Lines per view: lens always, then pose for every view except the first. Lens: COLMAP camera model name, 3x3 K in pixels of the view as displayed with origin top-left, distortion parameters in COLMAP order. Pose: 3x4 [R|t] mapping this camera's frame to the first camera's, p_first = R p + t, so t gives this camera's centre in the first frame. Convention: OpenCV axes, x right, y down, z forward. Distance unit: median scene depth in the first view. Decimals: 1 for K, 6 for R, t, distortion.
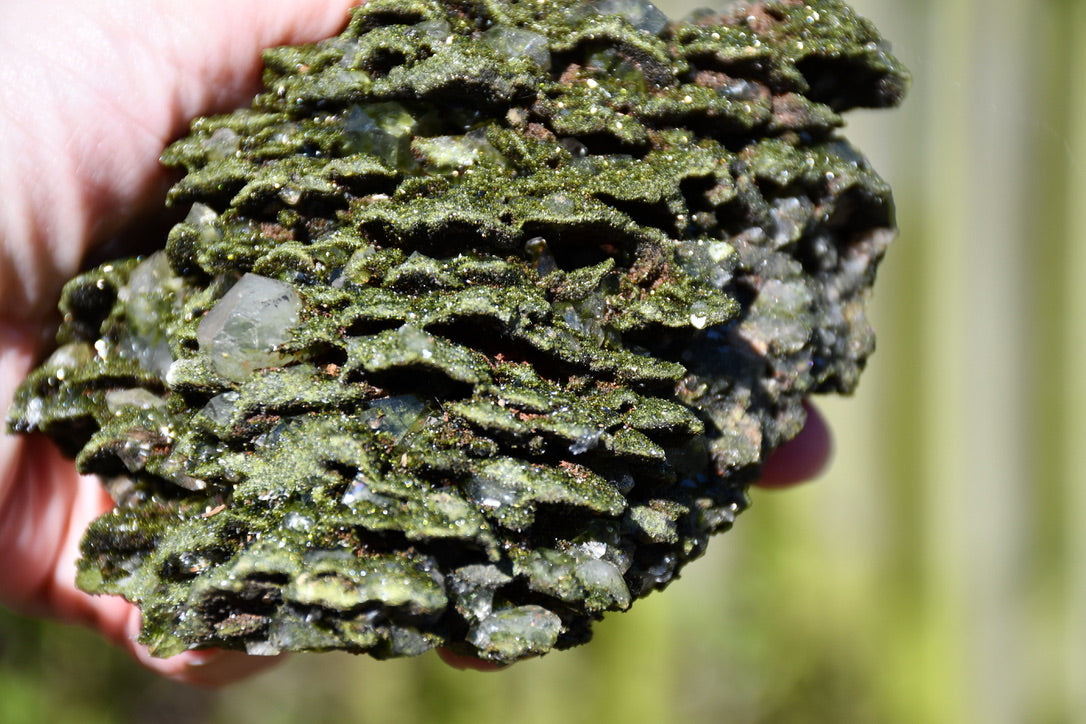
lens RADIAL K [[3353.1, 0, 542.5], [0, 3353.1, 363.4], [0, 0, 1]] dist [0.667924, 0.000000]
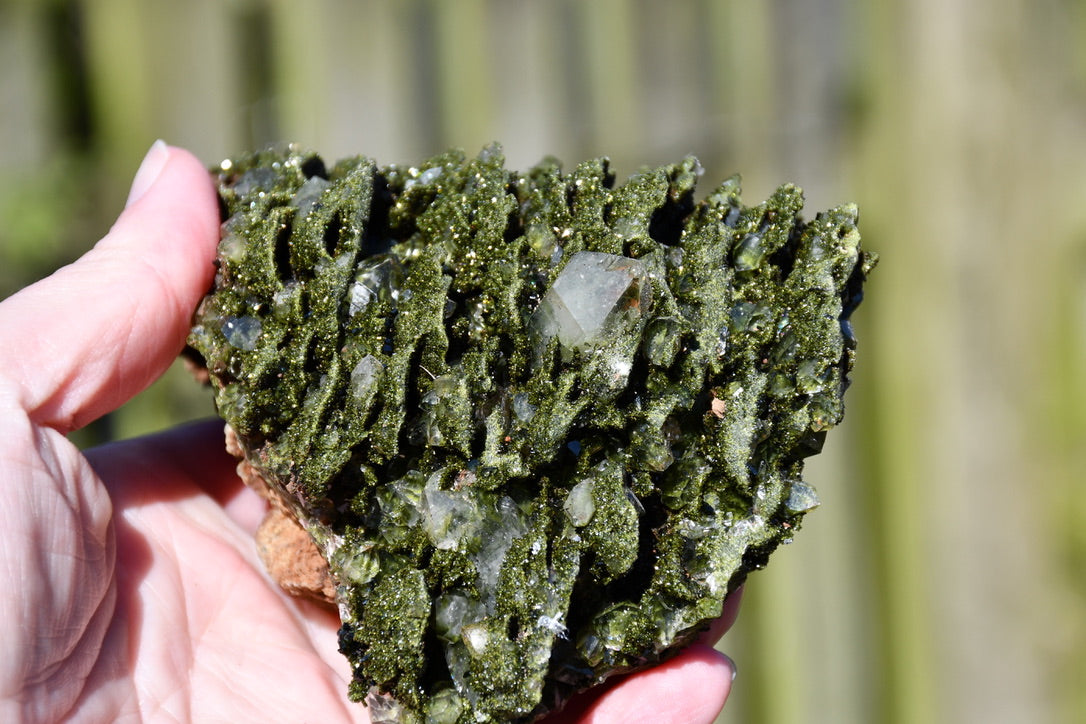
lens RADIAL K [[3353.1, 0, 538.8], [0, 3353.1, 365.9], [0, 0, 1]] dist [0.667924, 0.000000]
pose [[-0.048779, -0.459471, 0.886852, -1.126706], [0.859434, 0.433100, 0.271657, -0.333552], [-0.508914, 0.775442, 0.373758, 0.596333]]
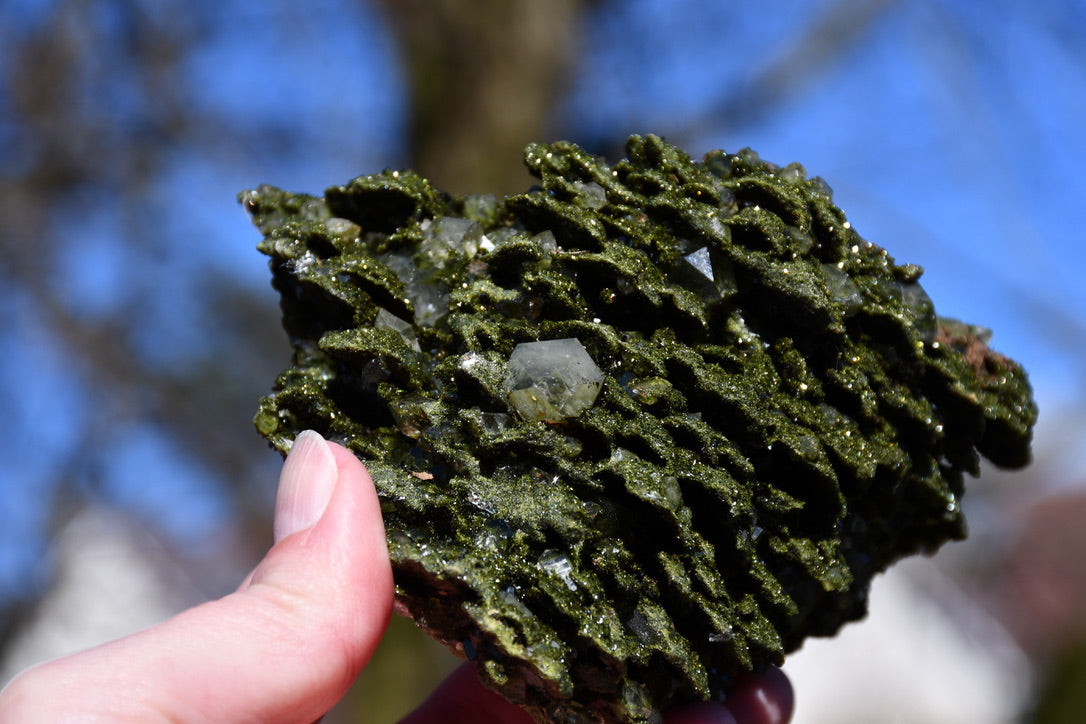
lens RADIAL K [[3353.1, 0, 541.0], [0, 3353.1, 357.2], [0, 0, 1]] dist [0.667924, 0.000000]
pose [[0.756559, 0.587793, 0.286562, -0.427733], [-0.622874, 0.781188, 0.042101, -0.063159], [-0.199112, -0.210344, 0.957136, -0.110084]]
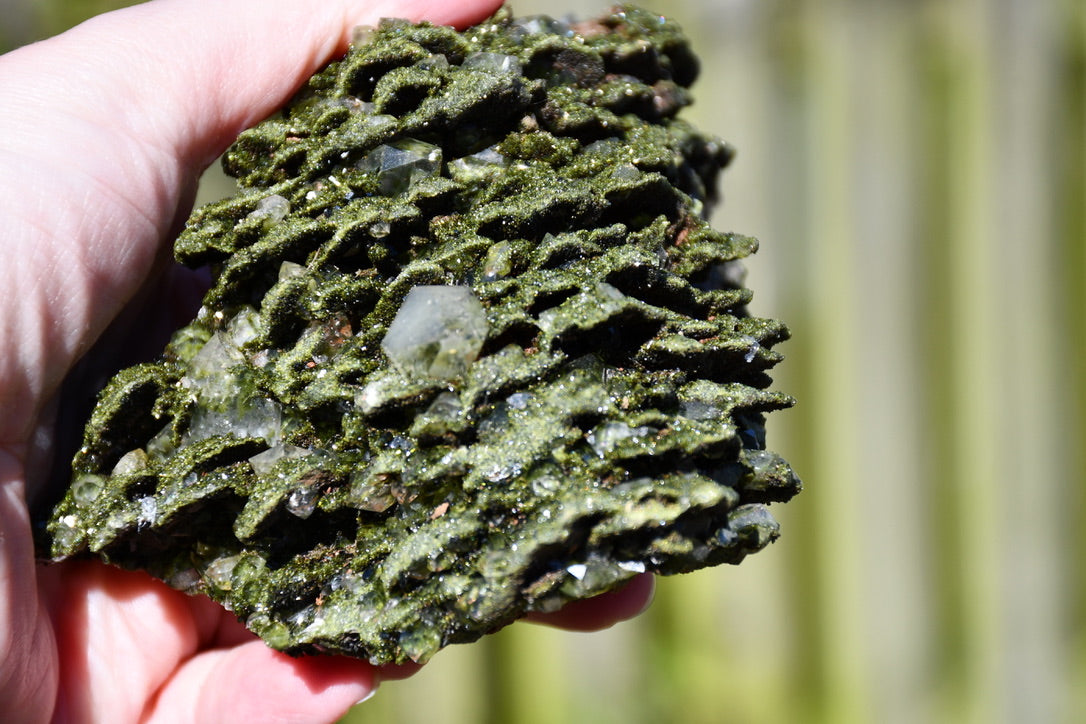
lens RADIAL K [[3353.1, 0, 540.9], [0, 3353.1, 360.3], [0, 0, 1]] dist [0.667924, 0.000000]
pose [[0.828378, -0.223697, 0.513566, -0.616241], [0.289932, 0.955666, -0.051392, 0.062949], [-0.479302, 0.191471, 0.856510, 0.061442]]
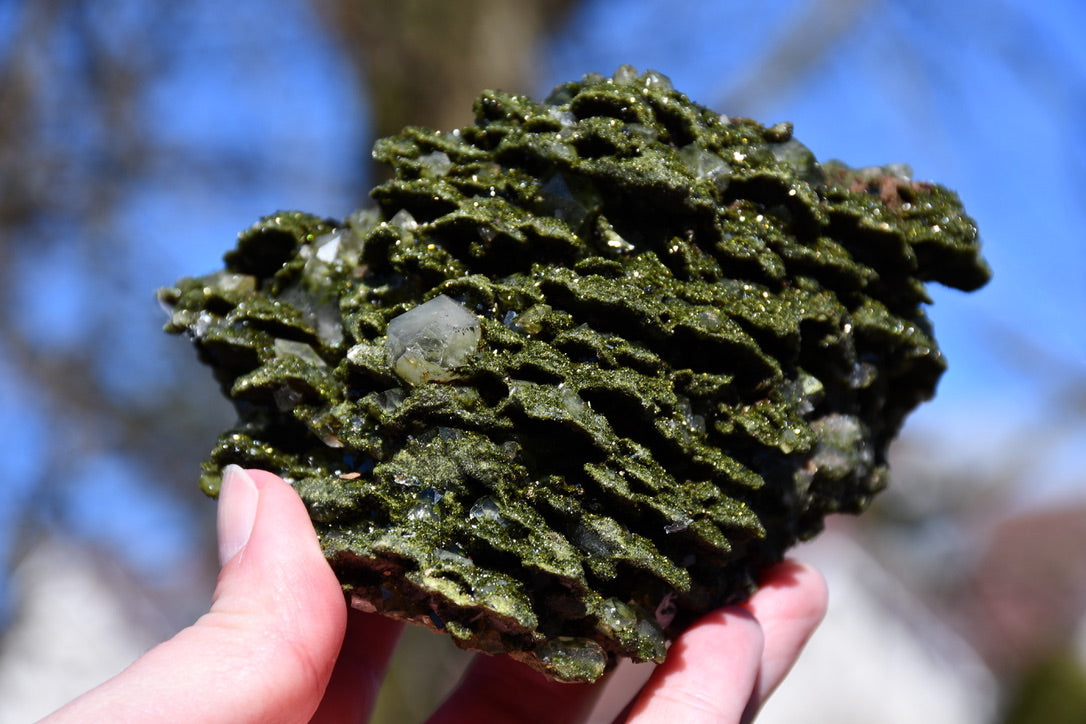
lens RADIAL K [[3353.1, 0, 550.8], [0, 3353.1, 359.1], [0, 0, 1]] dist [0.667924, 0.000000]
pose [[0.944322, 0.305415, 0.122383, -0.189360], [-0.313420, 0.948182, 0.052135, -0.078634], [-0.100119, -0.087589, 0.991113, -0.166177]]
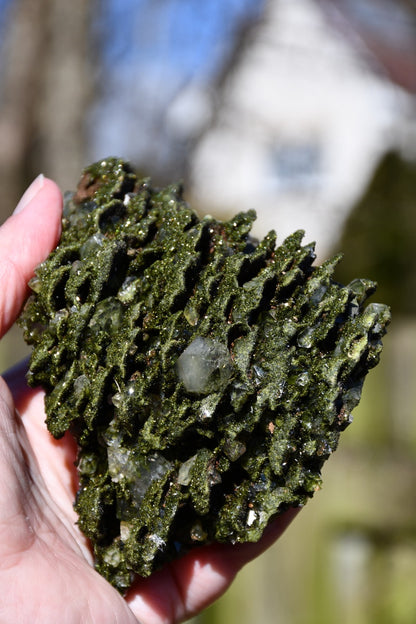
lens RADIAL K [[1926.6, 0, 208.4], [0, 1926.6, 311.7], [0, 0, 1]] dist [0.667924, 0.000000]
pose [[0.286766, -0.752001, 0.593515, -0.763592], [0.882752, 0.448105, 0.141247, -0.190766], [-0.372175, 0.483422, 0.792331, 0.047767]]
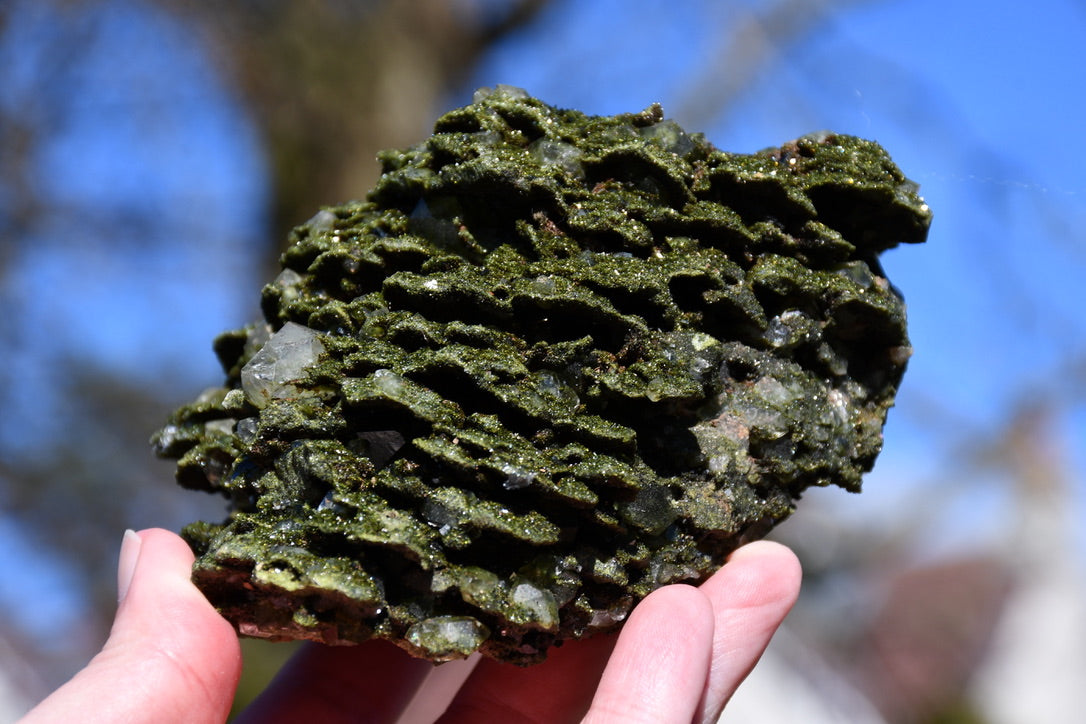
lens RADIAL K [[3353.1, 0, 538.6], [0, 3353.1, 367.8], [0, 0, 1]] dist [0.667924, 0.000000]
pose [[0.955117, 0.082288, -0.284569, 0.343021], [-0.104418, 0.992507, -0.063464, 0.056912], [0.277214, 0.090329, 0.956553, -0.124083]]
